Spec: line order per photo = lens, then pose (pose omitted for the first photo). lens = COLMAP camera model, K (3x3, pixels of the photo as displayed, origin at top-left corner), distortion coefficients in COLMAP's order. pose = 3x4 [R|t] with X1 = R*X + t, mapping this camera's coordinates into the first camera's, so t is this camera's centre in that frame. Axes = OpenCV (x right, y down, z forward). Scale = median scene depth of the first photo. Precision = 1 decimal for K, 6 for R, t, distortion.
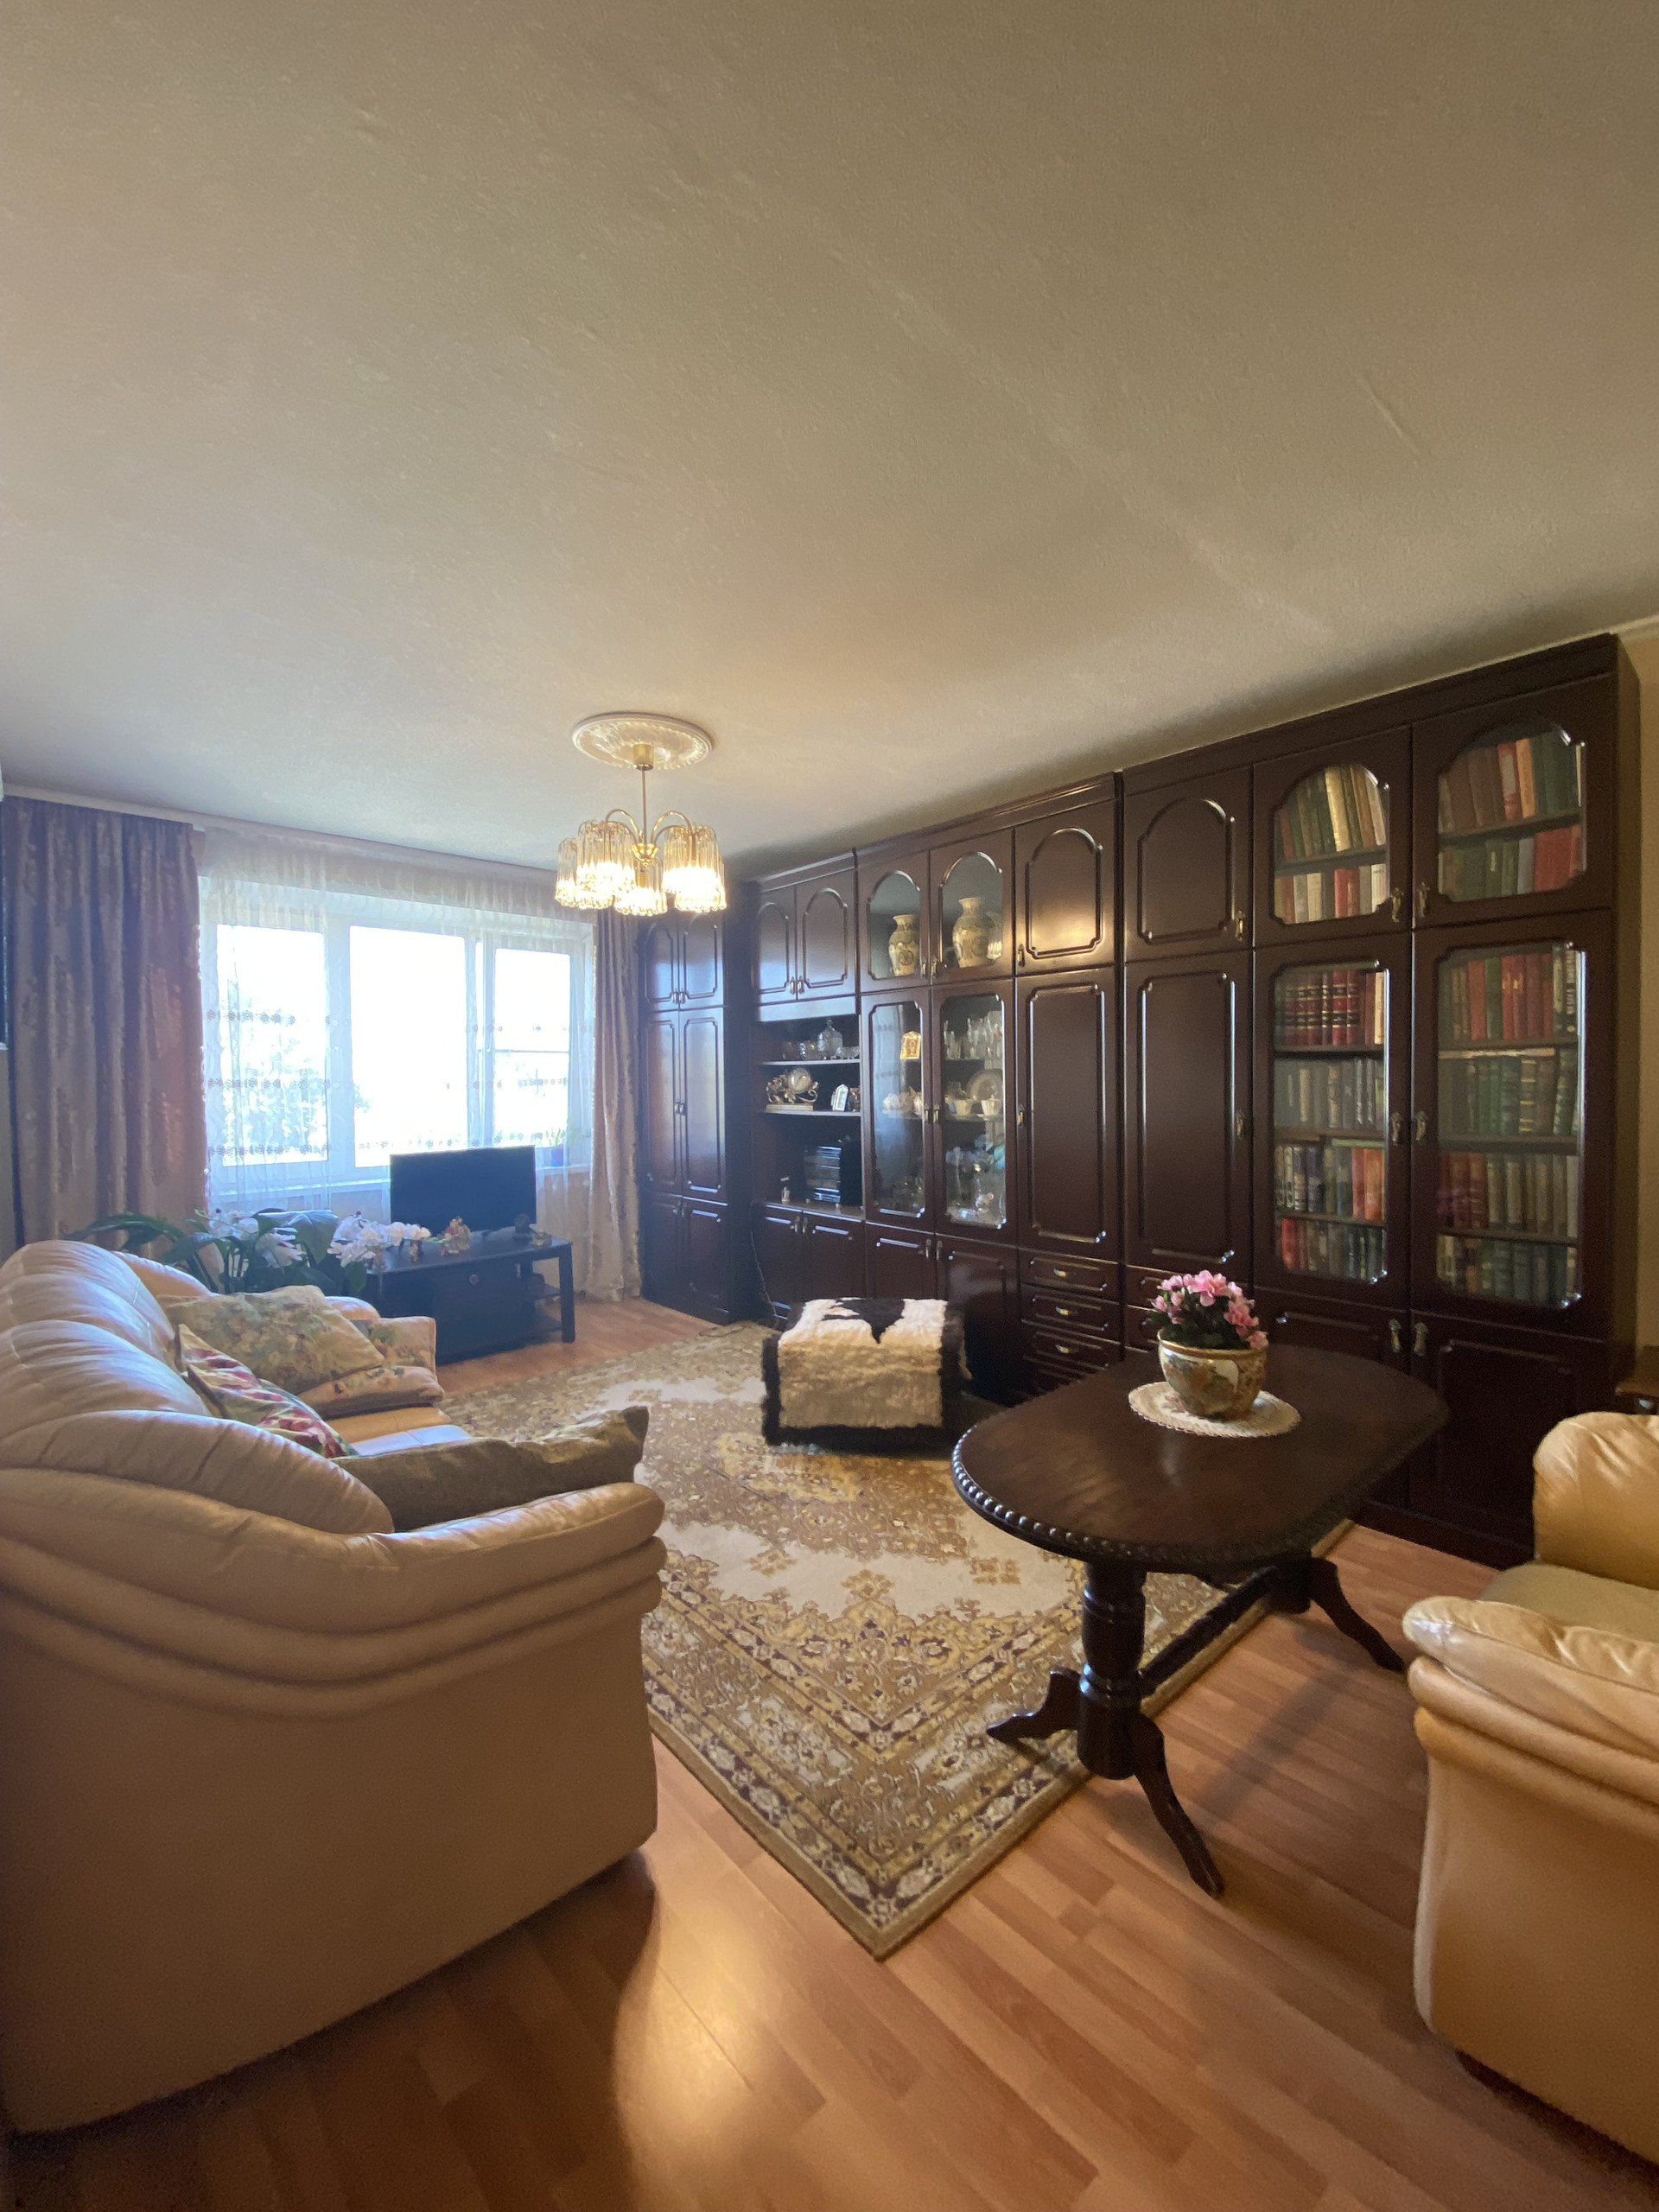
lens RADIAL K [[906.3, 0, 819.6], [0, 906.3, 1087.8], [0, 0, 1]] dist [0.007469, -0.015005]
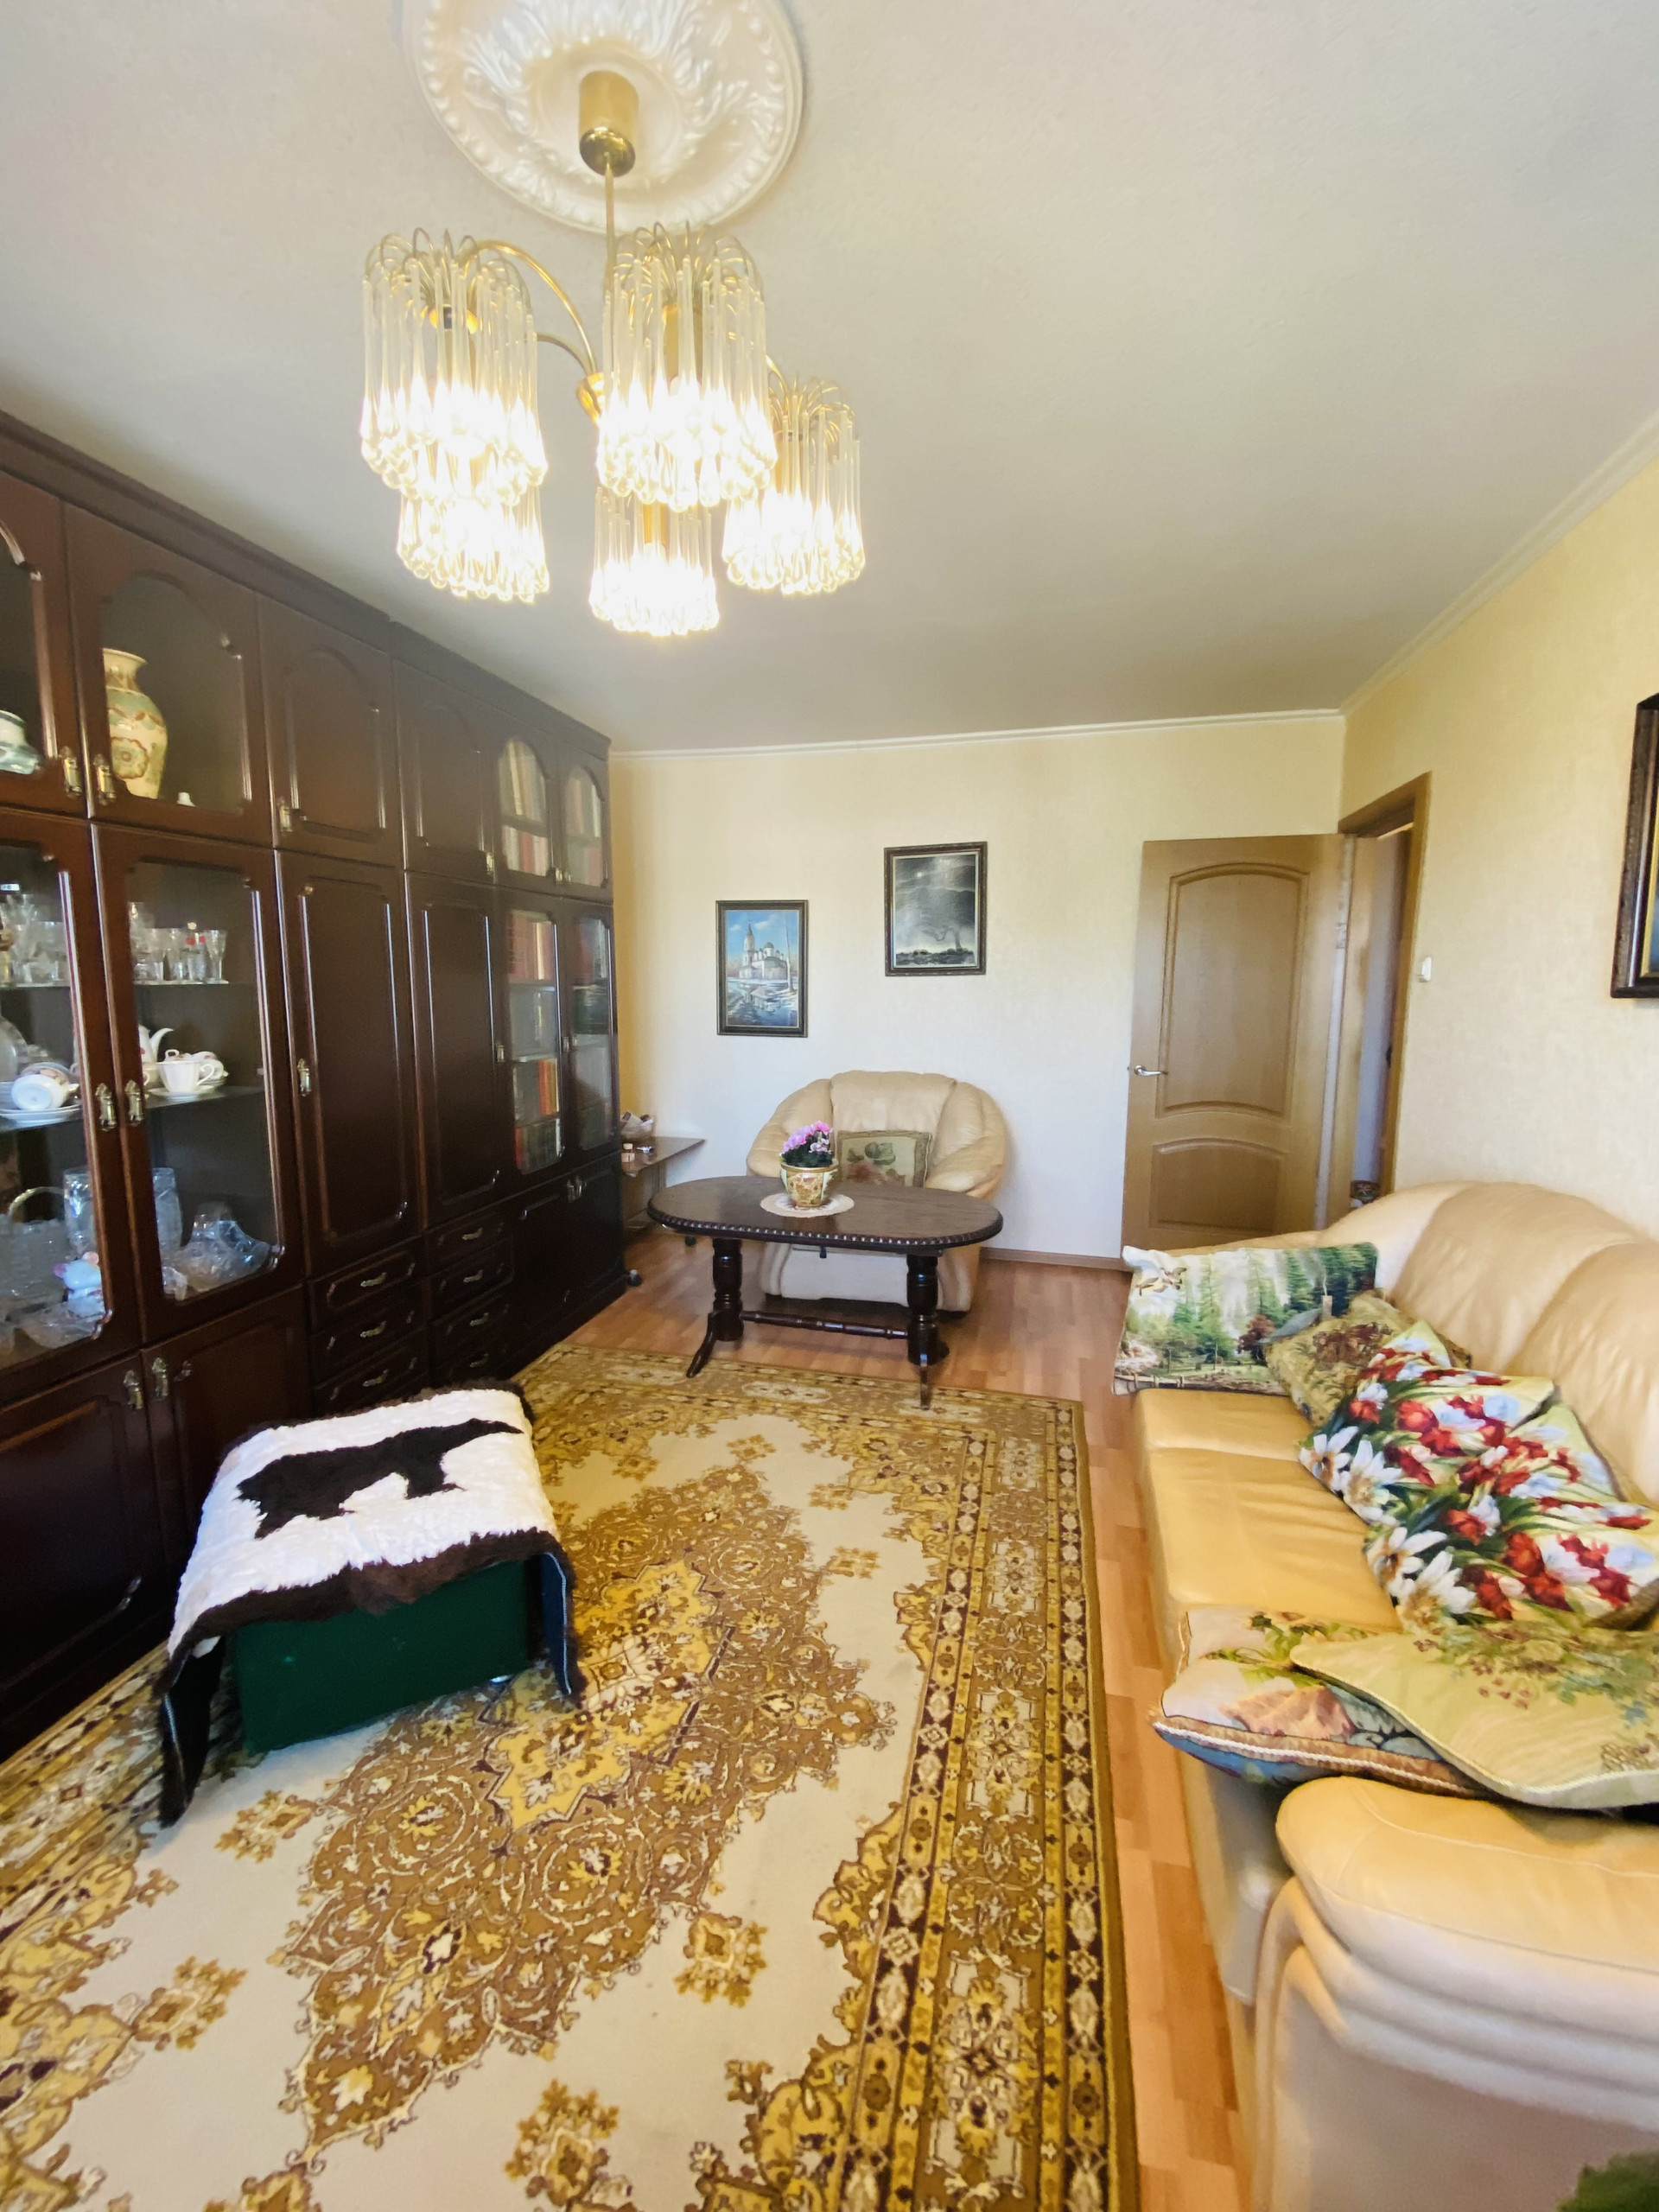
lens RADIAL K [[906.3, 0, 822.6], [0, 906.3, 1096.3], [0, 0, 1]] dist [0.007469, -0.015005]
pose [[-0.575265, -0.100868, 0.811724, -0.749896], [0.020943, 0.990226, 0.137892, -0.058588], [-0.817699, 0.096325, -0.567530, 1.560588]]
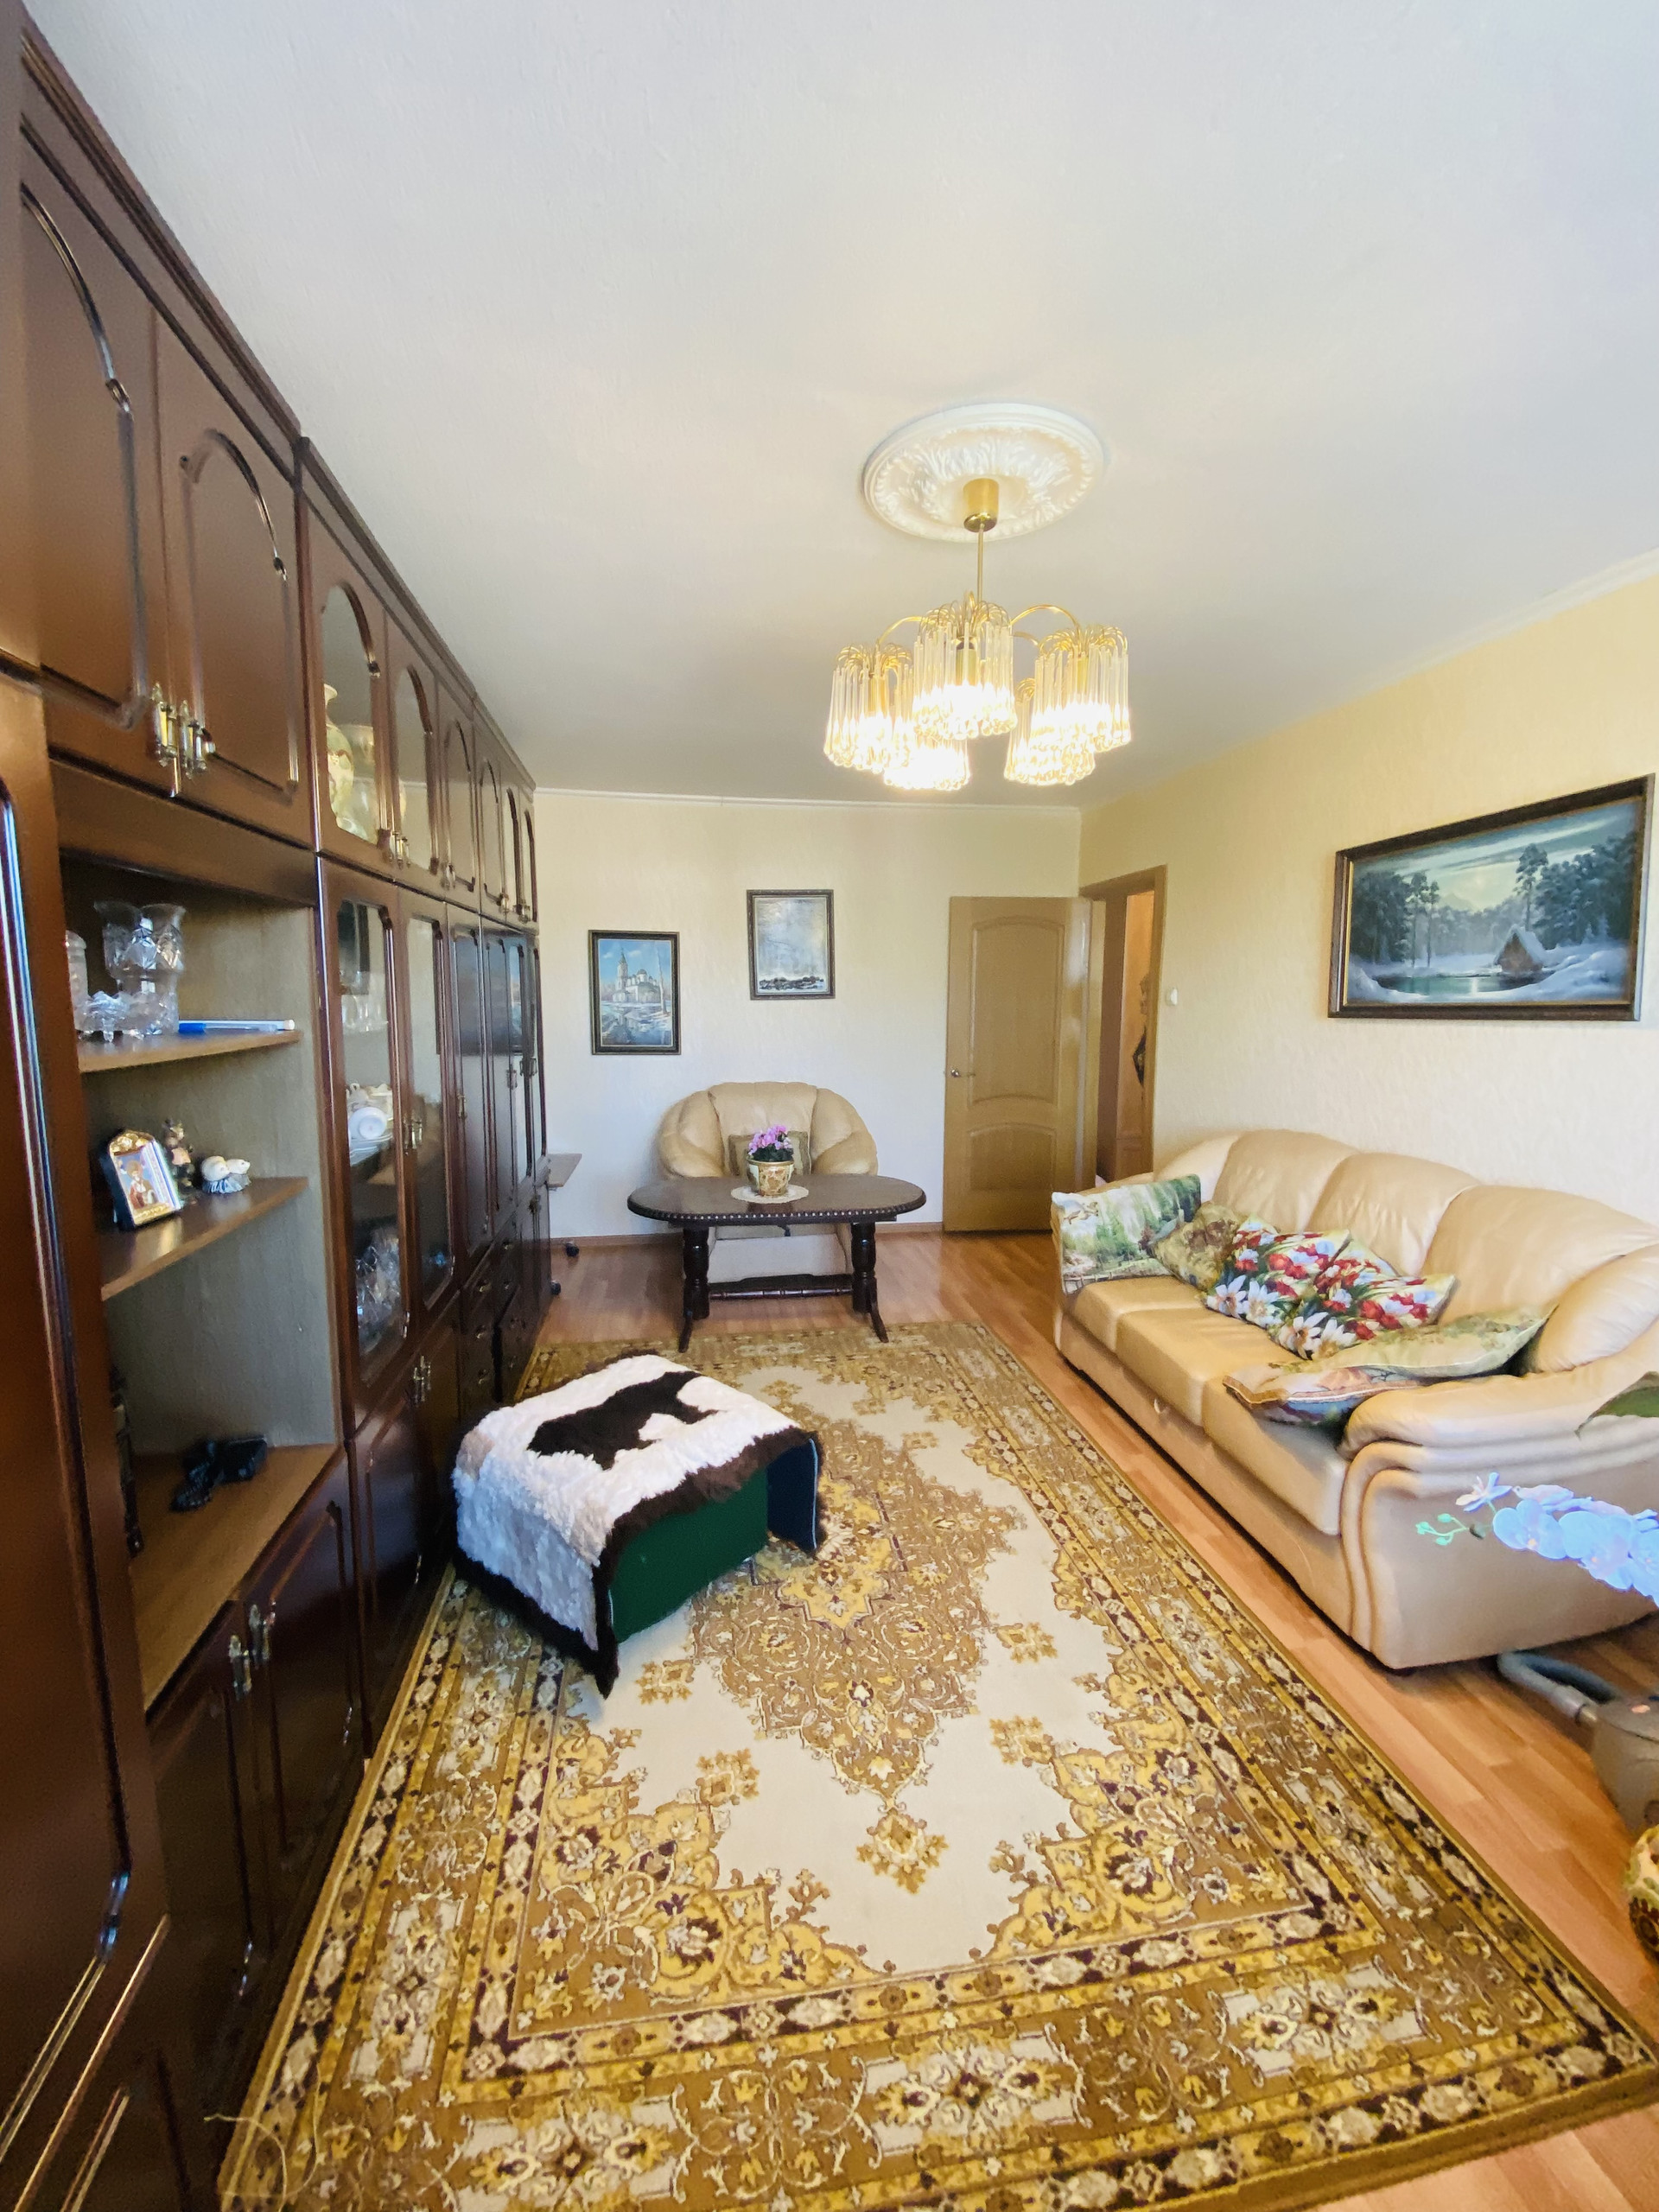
lens RADIAL K [[906.3, 0, 820.5], [0, 906.3, 1096.1], [0, 0, 1]] dist [0.007469, -0.015005]
pose [[-0.847790, -0.055078, 0.527465, -0.579387], [0.017886, 0.991057, 0.132233, -0.098583], [-0.530031, 0.121540, -0.839223, 2.126591]]
